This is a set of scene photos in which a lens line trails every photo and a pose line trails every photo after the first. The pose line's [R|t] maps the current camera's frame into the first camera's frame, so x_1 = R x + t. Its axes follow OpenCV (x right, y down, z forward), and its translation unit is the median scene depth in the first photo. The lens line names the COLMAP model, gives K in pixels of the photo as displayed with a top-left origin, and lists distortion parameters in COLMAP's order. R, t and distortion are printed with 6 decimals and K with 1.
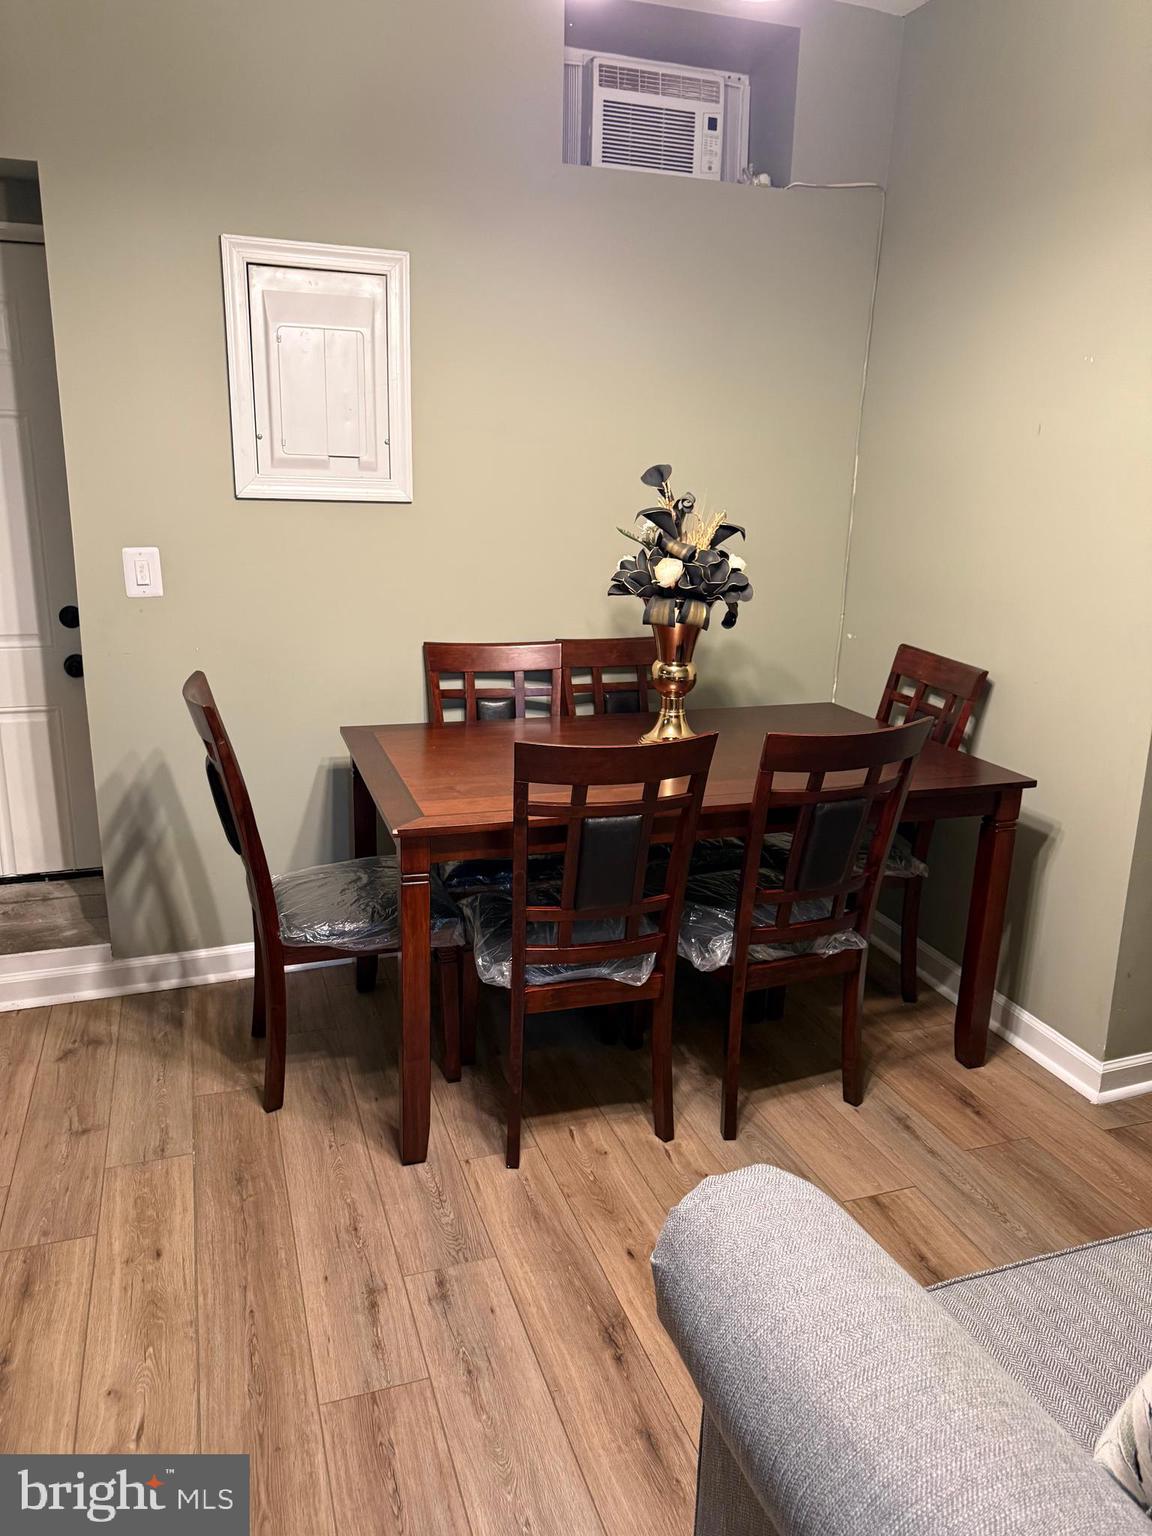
lens RADIAL K [[1094.4, 0, 576.0], [0, 1094.4, 768.0], [0, 0, 1]] dist [0.040584, -0.021488]
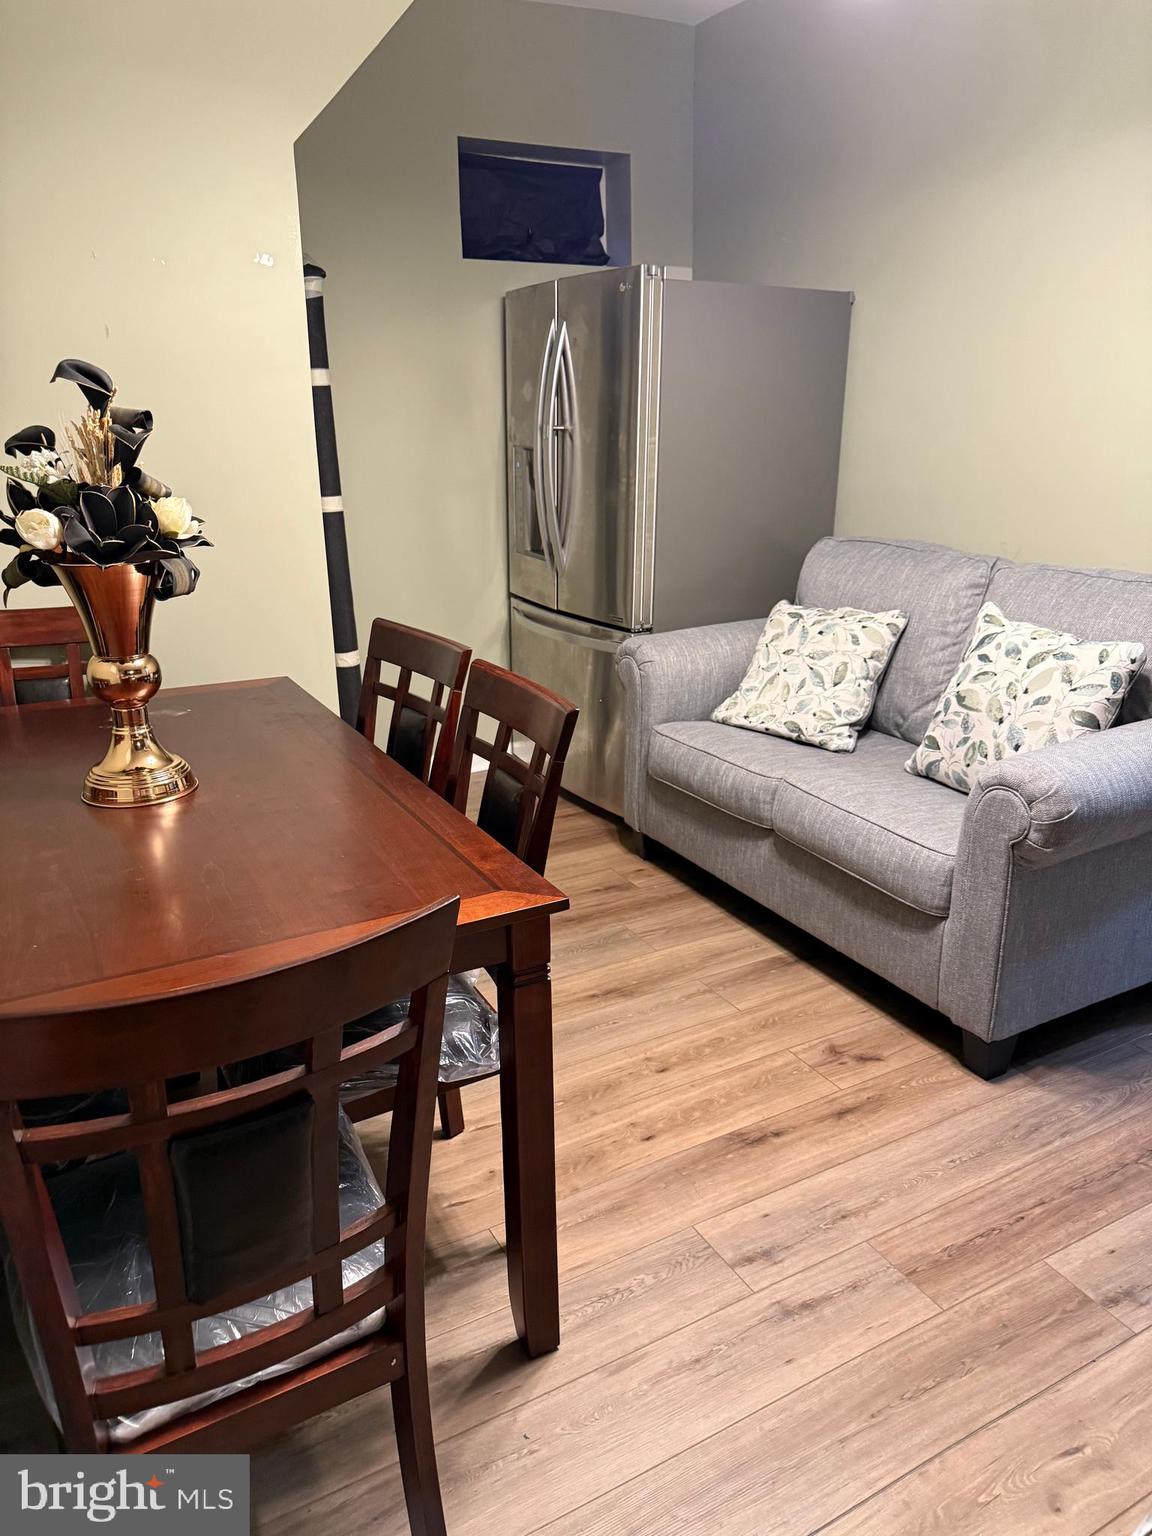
lens RADIAL K [[1094.4, 0, 576.0], [0, 1094.4, 768.0], [0, 0, 1]] dist [0.040584, -0.021488]
pose [[-0.174684, -0.324259, 0.929700, -0.934660], [0.254456, 0.897276, 0.360760, -0.317442], [-0.951177, 0.299586, -0.074230, 1.218898]]
